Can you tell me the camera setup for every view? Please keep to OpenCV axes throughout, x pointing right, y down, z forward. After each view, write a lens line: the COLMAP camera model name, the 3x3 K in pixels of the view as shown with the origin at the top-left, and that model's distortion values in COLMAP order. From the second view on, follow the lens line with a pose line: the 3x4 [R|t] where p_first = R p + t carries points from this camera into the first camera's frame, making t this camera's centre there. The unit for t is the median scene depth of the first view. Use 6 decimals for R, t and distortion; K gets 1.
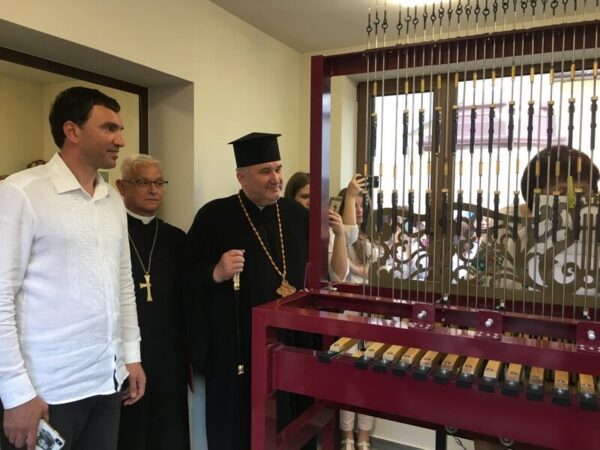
lens RADIAL K [[505.1, 0, 300.2], [0, 505.1, 223.0], [0, 0, 1]] dist [0.034604, -0.024045]
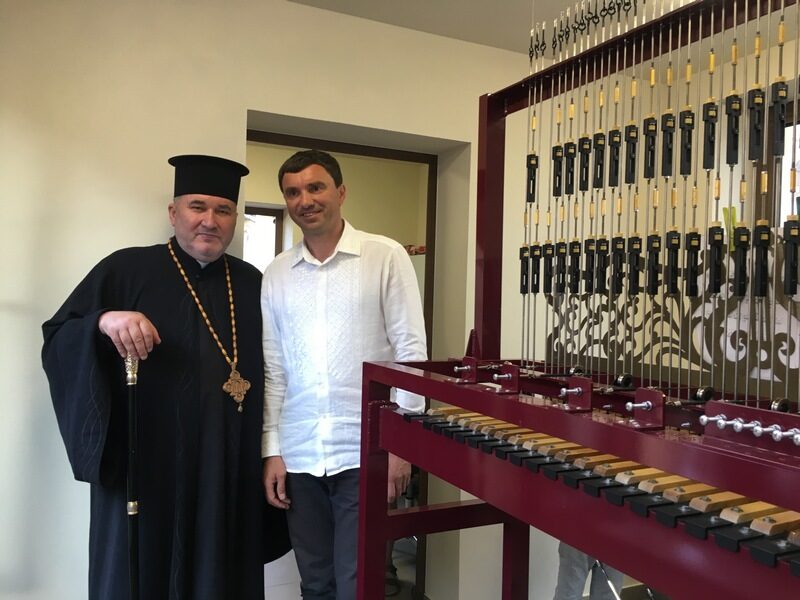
lens RADIAL K [[673.5, 0, 401.3], [0, 673.5, 302.7], [0, 0, 1]] dist [0.034604, -0.024045]
pose [[0.803112, 0.013471, -0.595676, 0.674929], [-0.044983, 0.998262, -0.038073, 0.091342], [0.594128, 0.057373, 0.802322, -0.015430]]
